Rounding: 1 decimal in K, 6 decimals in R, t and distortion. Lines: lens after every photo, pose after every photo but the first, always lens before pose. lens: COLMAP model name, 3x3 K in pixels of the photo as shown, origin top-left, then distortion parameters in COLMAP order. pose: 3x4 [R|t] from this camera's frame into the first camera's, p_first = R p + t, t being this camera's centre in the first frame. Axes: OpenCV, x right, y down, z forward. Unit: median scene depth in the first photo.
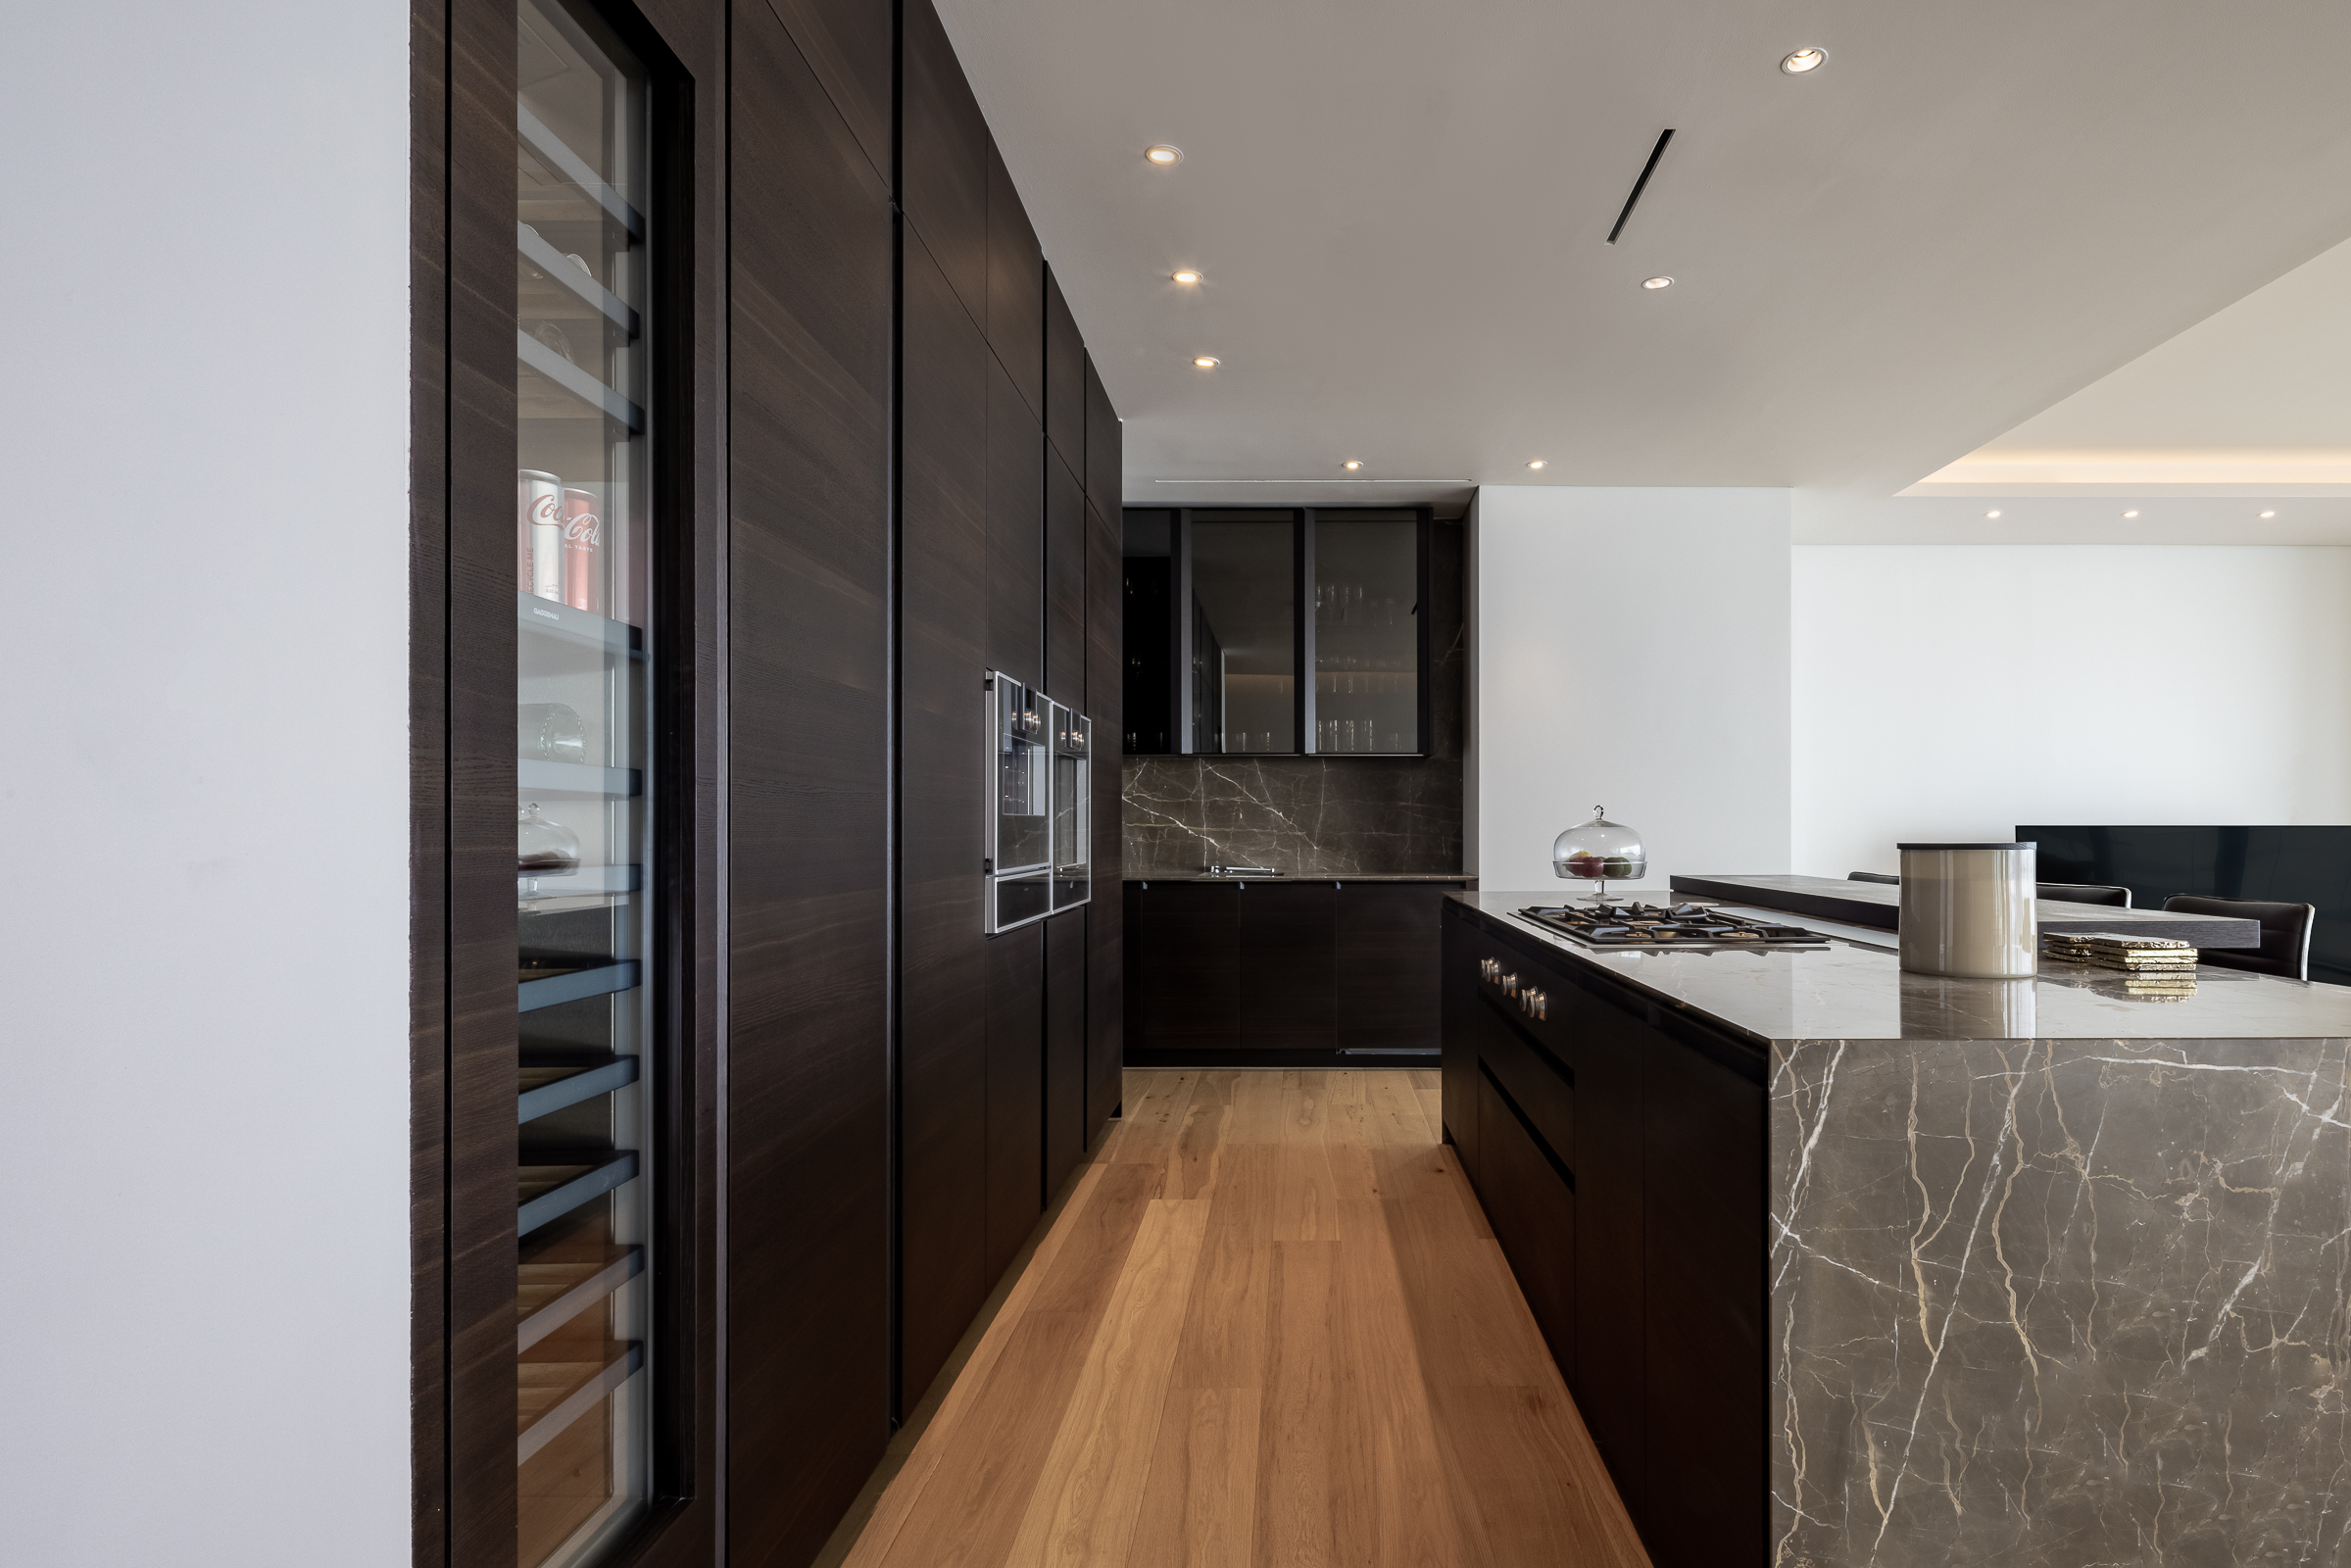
lens RADIAL K [[1184.6, 0, 1176.1], [0, 1184.6, 800.6], [0, 0, 1]] dist [0.000355, -0.001845]
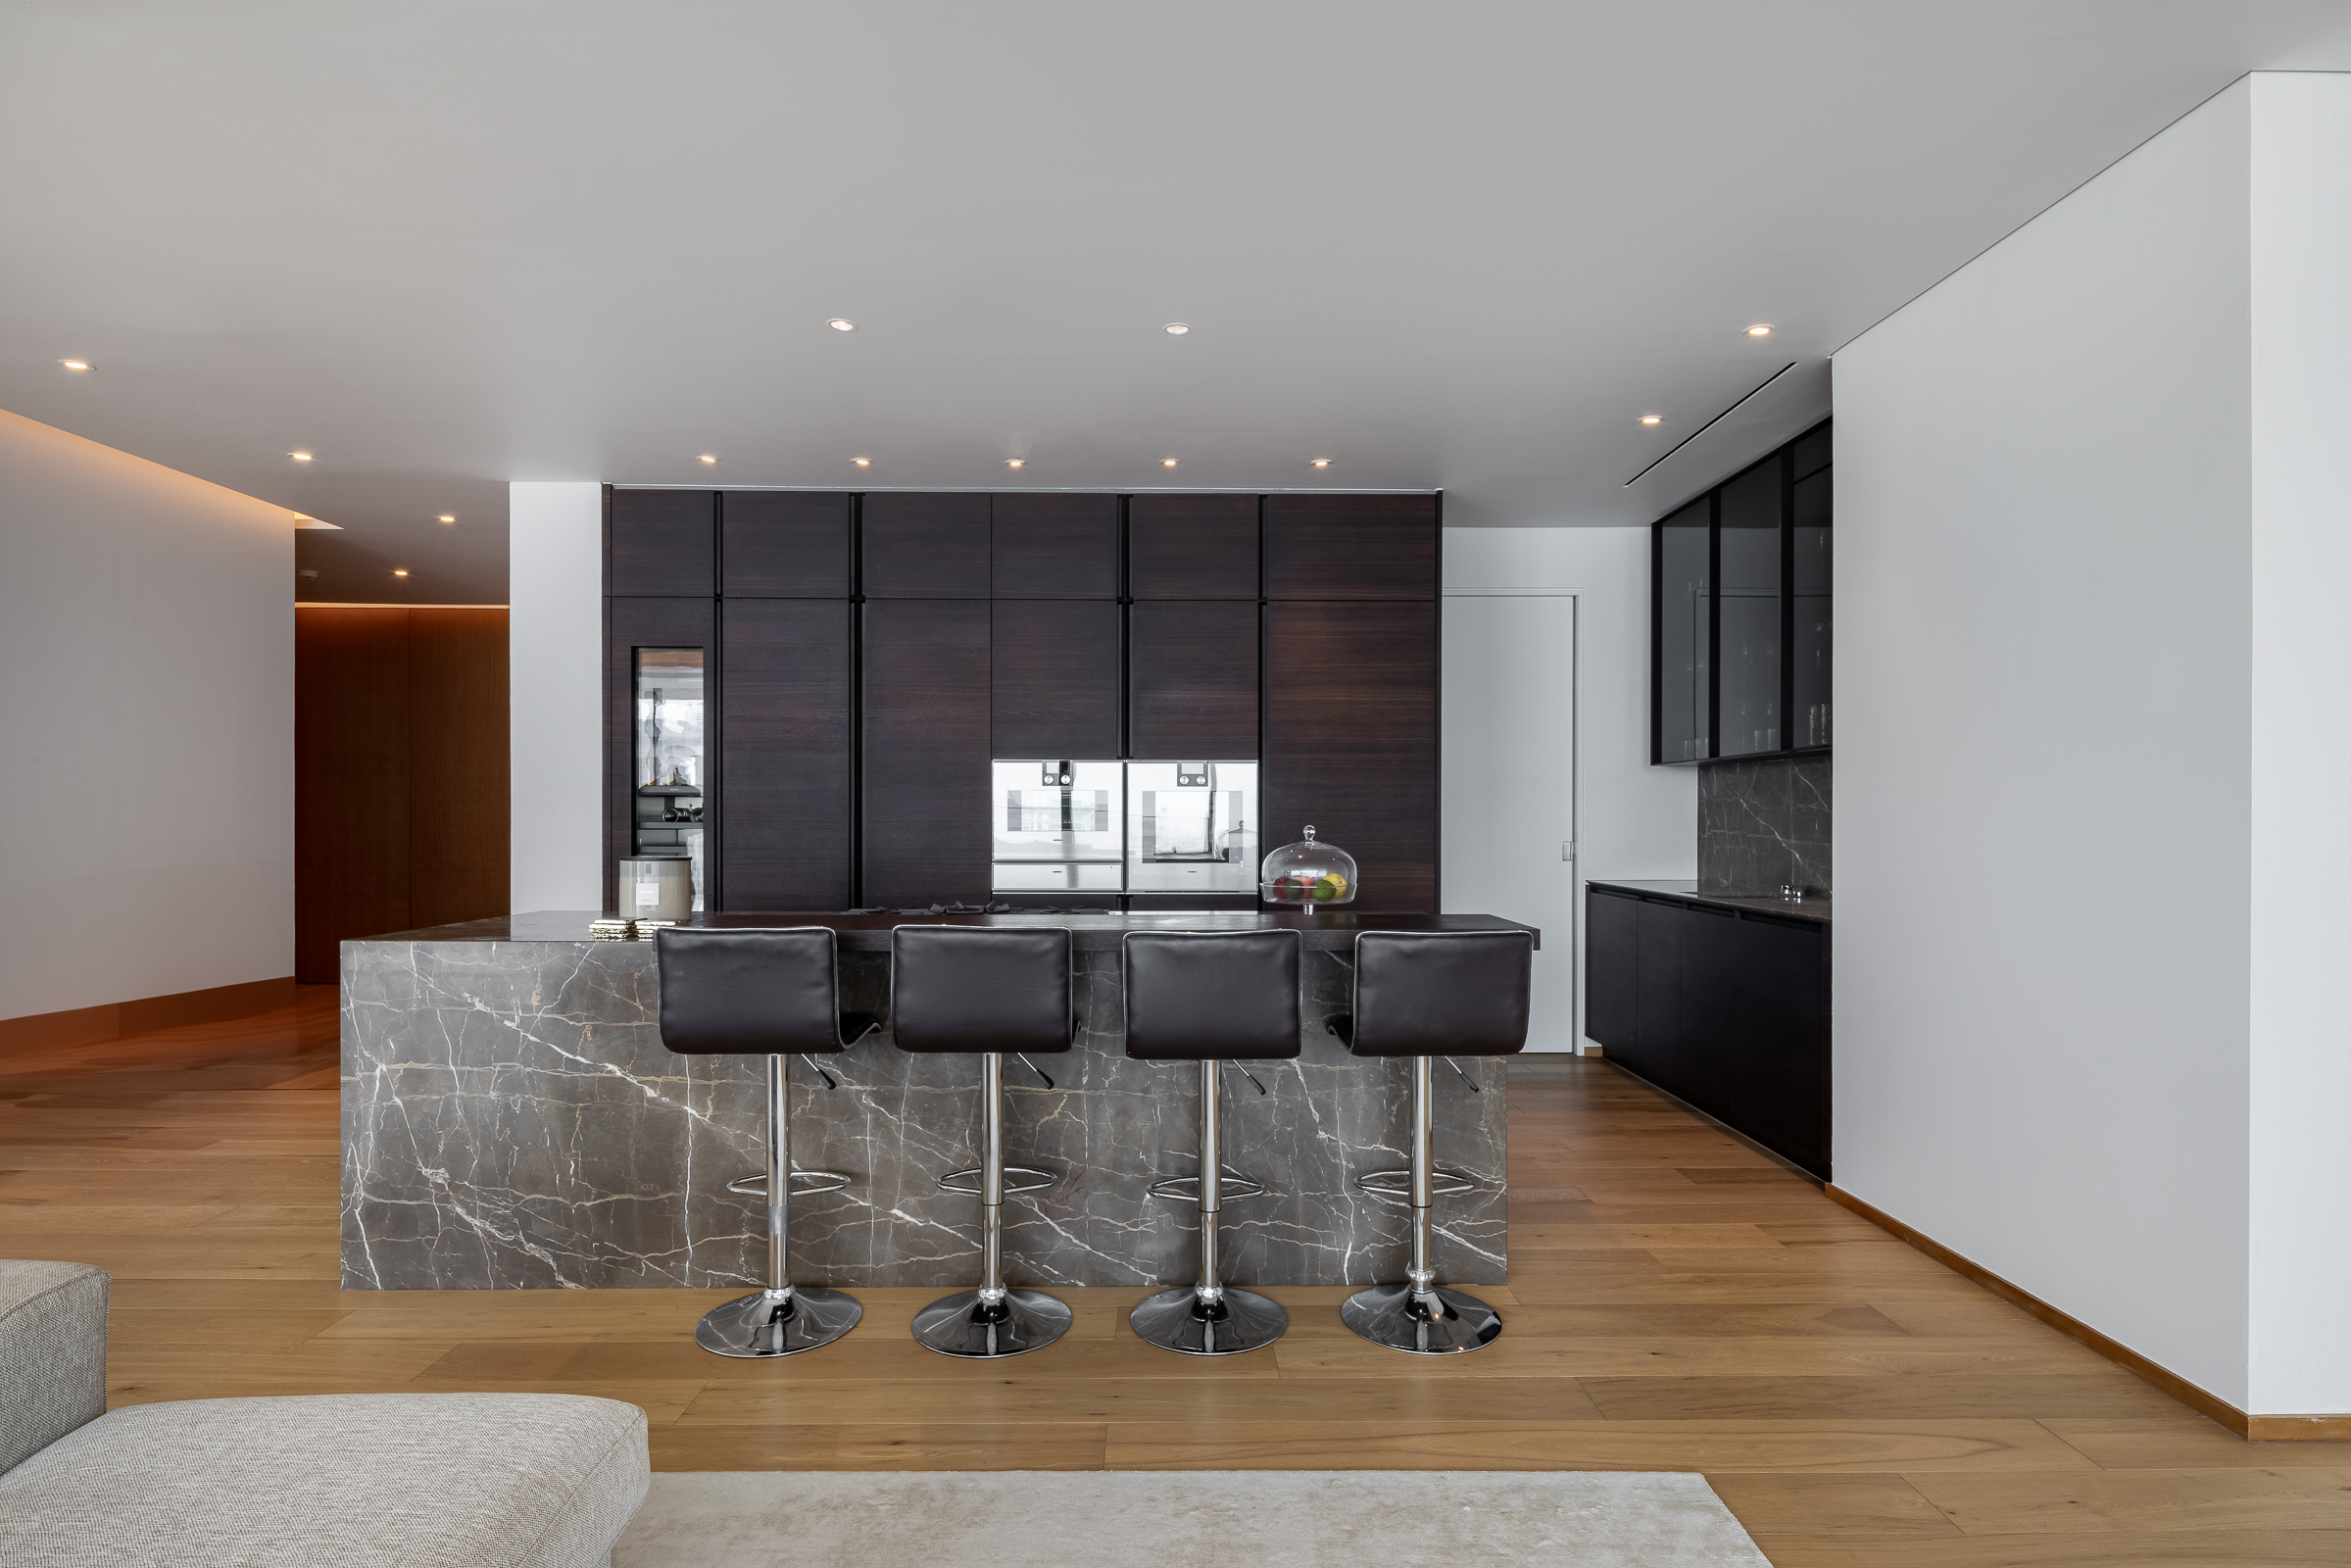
lens RADIAL K [[1184.6, 0, 1181.6], [0, 1184.6, 820.3], [0, 0, 1]] dist [0.000355, -0.001845]
pose [[0.018924, 0.004013, -0.999813, 0.863628], [0.013319, 0.999902, 0.004265, -0.001154], [0.999732, -0.013397, 0.018869, 0.546758]]
